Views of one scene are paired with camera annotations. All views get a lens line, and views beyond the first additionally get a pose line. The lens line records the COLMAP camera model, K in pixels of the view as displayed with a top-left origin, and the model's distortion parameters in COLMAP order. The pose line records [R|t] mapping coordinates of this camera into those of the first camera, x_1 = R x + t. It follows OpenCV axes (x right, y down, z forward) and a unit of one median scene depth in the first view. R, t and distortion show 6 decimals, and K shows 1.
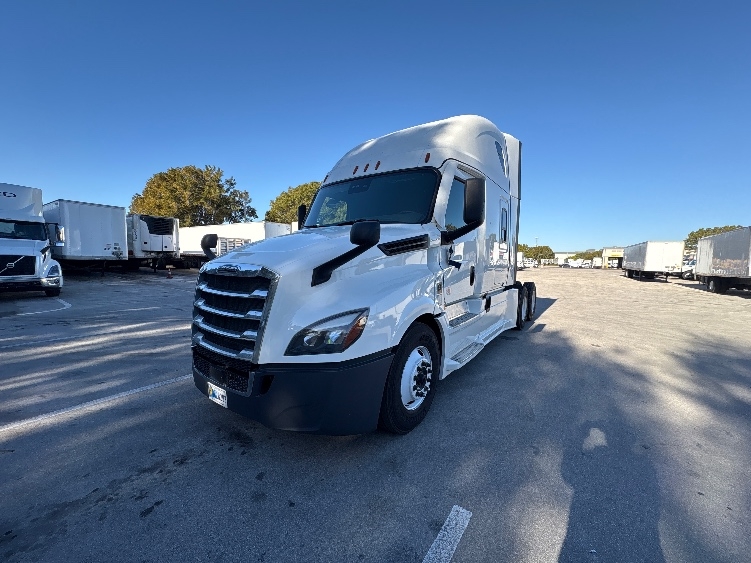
lens RADIAL K [[298.0, 0, 374.1], [0, 298.0, 280.1], [0, 0, 1]] dist [-0.000963, -0.001890]
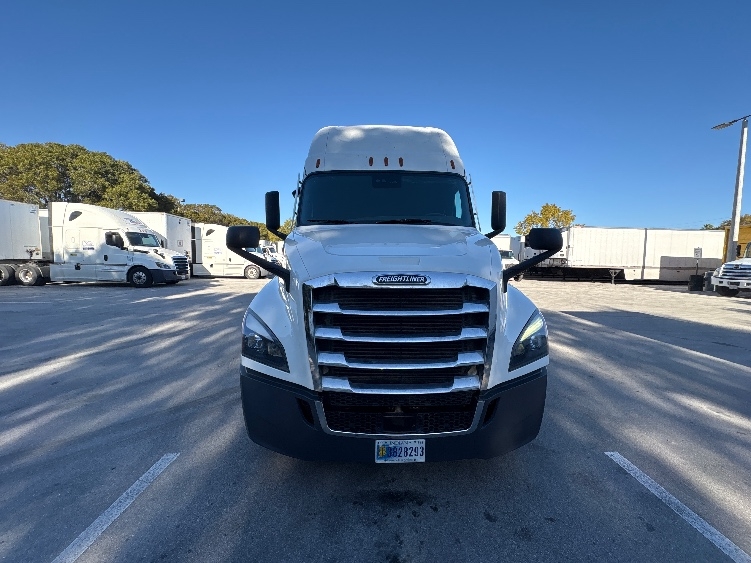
lens RADIAL K [[298.0, 0, 375.4], [0, 298.0, 282.7], [0, 0, 1]] dist [-0.000963, -0.001890]
pose [[0.802173, -0.067647, 0.593247, -0.615120], [0.056097, 0.997705, 0.037914, -0.040290], [-0.594450, 0.002866, 0.804127, 0.276133]]
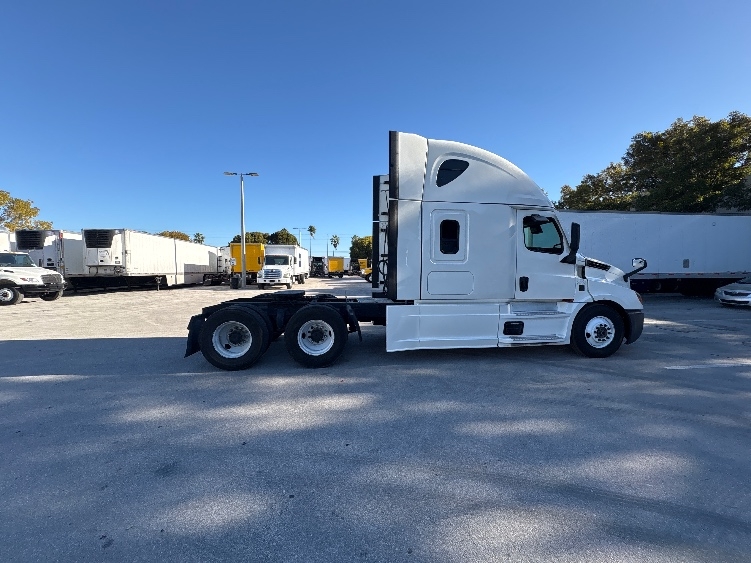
lens RADIAL K [[298.0, 0, 372.1], [0, 298.0, 283.3], [0, 0, 1]] dist [-0.000963, -0.001890]
pose [[-0.672577, -0.067241, 0.736966, -0.653817], [0.037172, 0.991537, 0.124393, -0.255120], [-0.739093, 0.111058, -0.664385, 2.882982]]
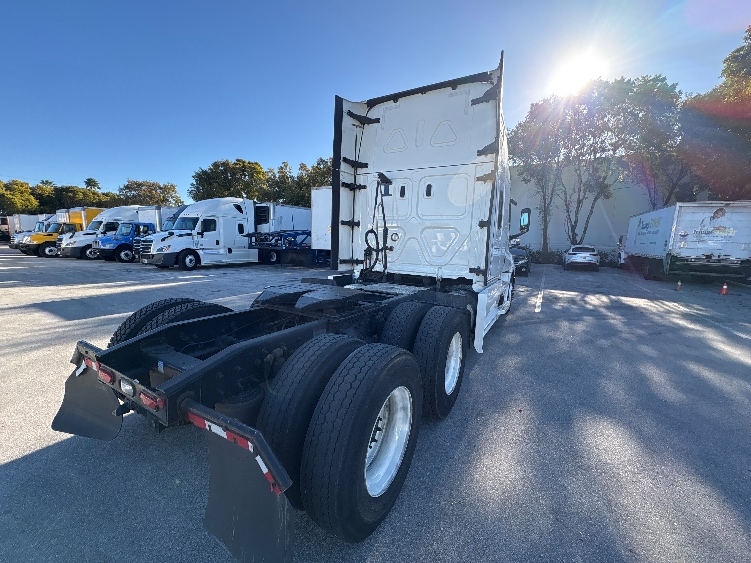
lens RADIAL K [[298.0, 0, 376.3], [0, 298.0, 278.7], [0, 0, 1]] dist [-0.000963, -0.001890]
pose [[-0.993260, -0.037620, -0.109629, 0.733821], [-0.058978, 0.978296, 0.198643, -0.216738], [0.099776, 0.203770, -0.973921, 2.891359]]
